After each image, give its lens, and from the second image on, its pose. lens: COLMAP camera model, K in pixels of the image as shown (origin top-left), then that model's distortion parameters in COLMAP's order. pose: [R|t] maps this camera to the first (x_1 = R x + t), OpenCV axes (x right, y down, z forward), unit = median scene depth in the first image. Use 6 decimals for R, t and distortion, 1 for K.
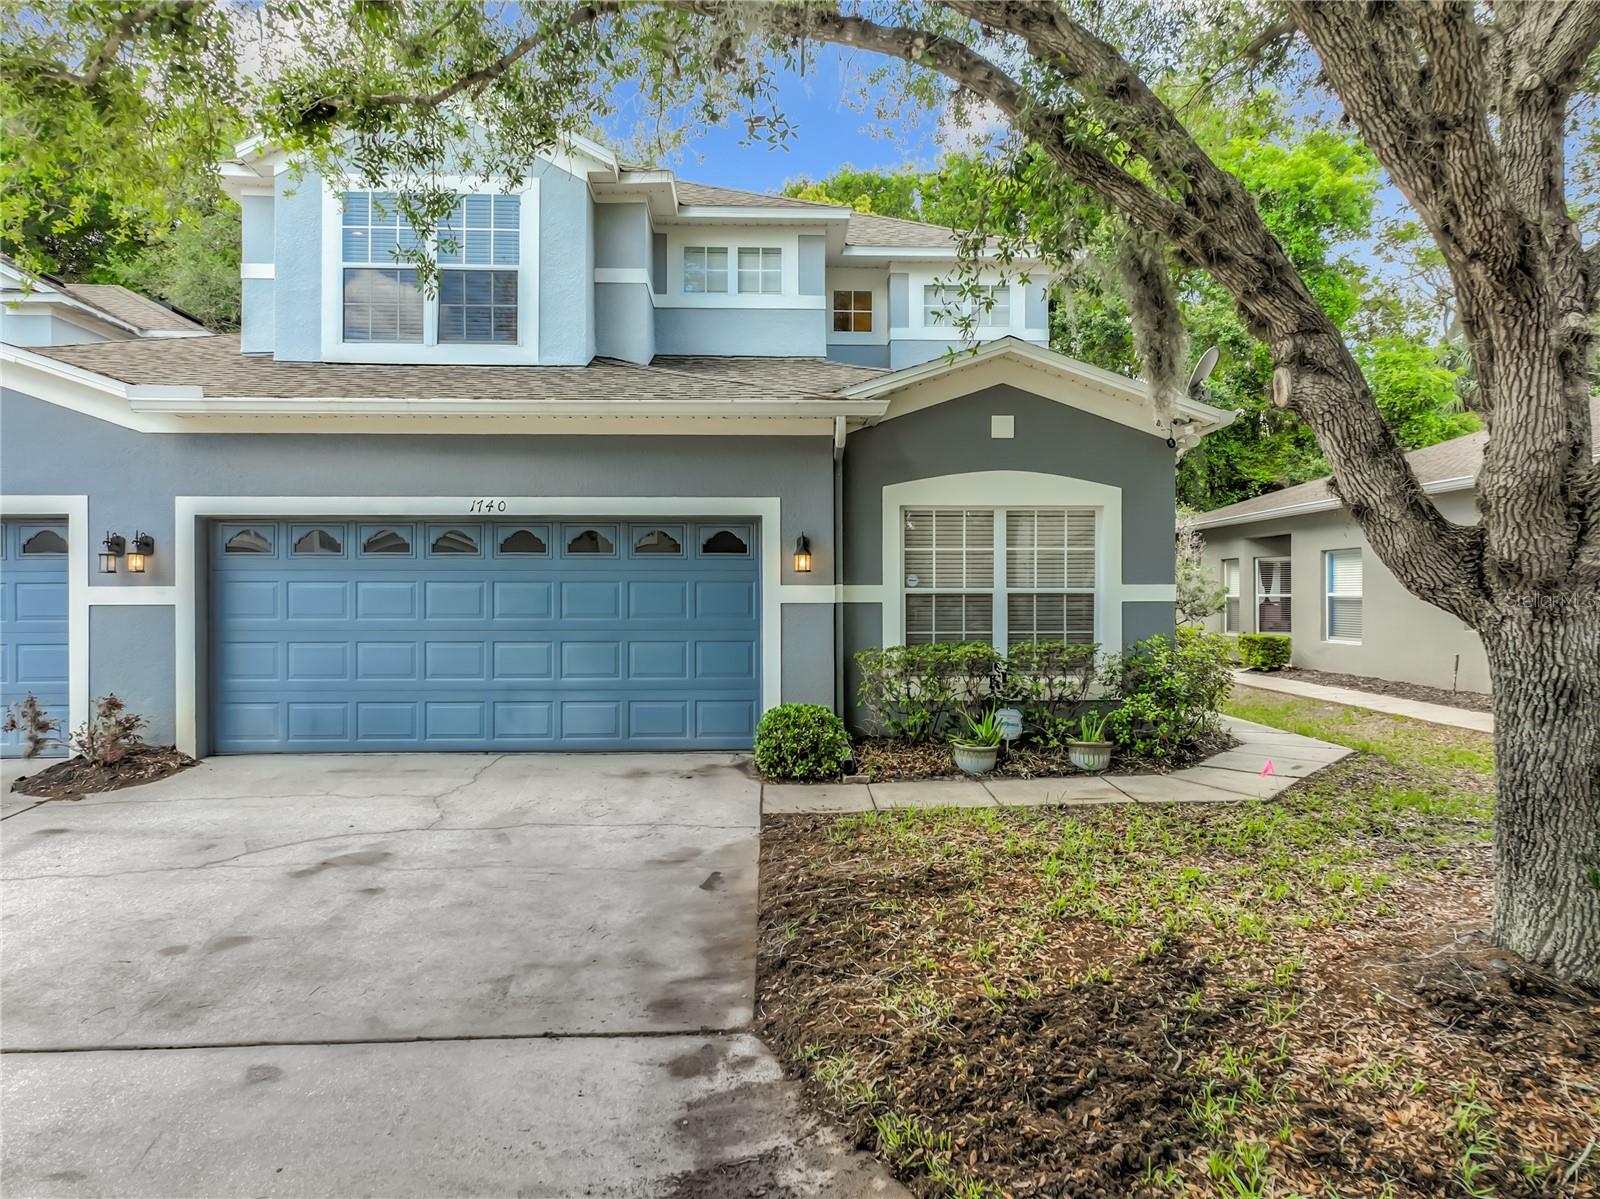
lens RADIAL K [[1120.5, 0, 800.0], [0, 1120.5, 599.5], [0, 0, 1]] dist [0.002990, 0.000426]
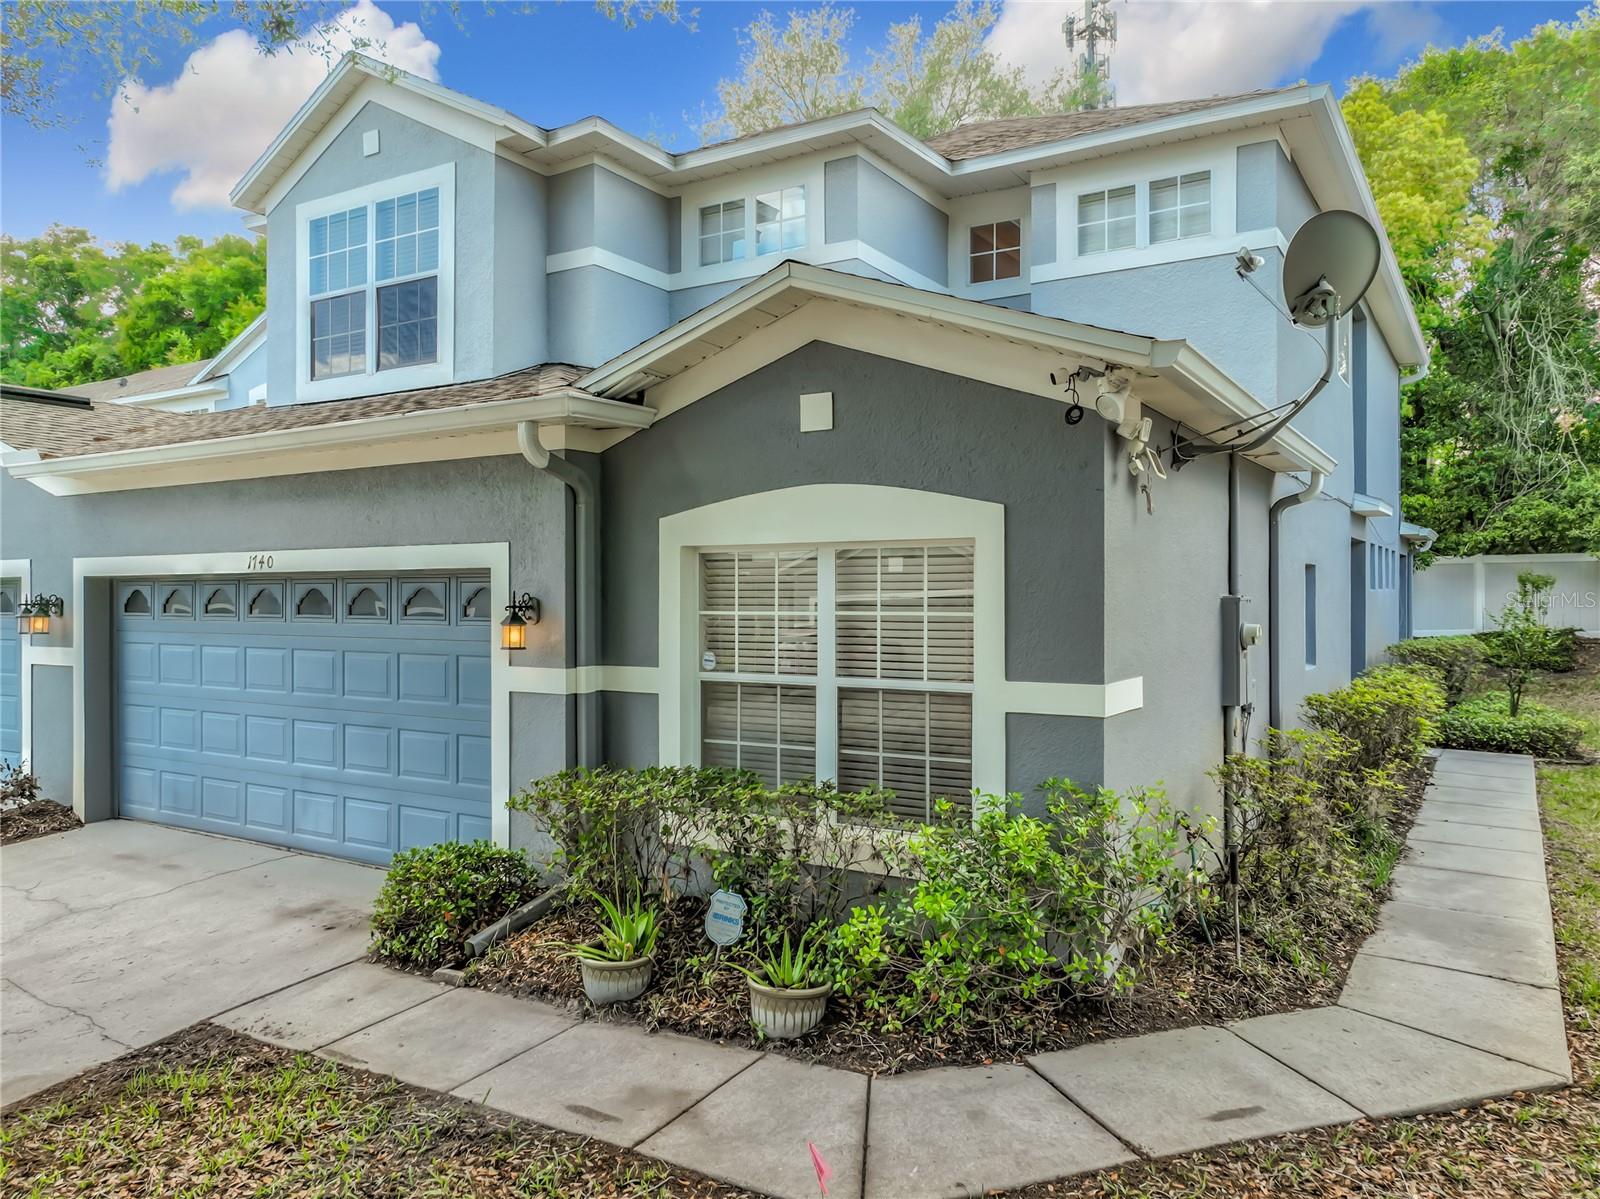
lens RADIAL K [[1160.3, 0, 800.0], [0, 1160.3, 599.5], [0, 0, 1]] dist [0.029259, 0.000367]
pose [[0.817747, 0.002701, -0.575572, 0.536454], [-0.004365, 0.999989, -0.001509, -0.052178], [0.575562, 0.003747, 0.817750, 0.481243]]
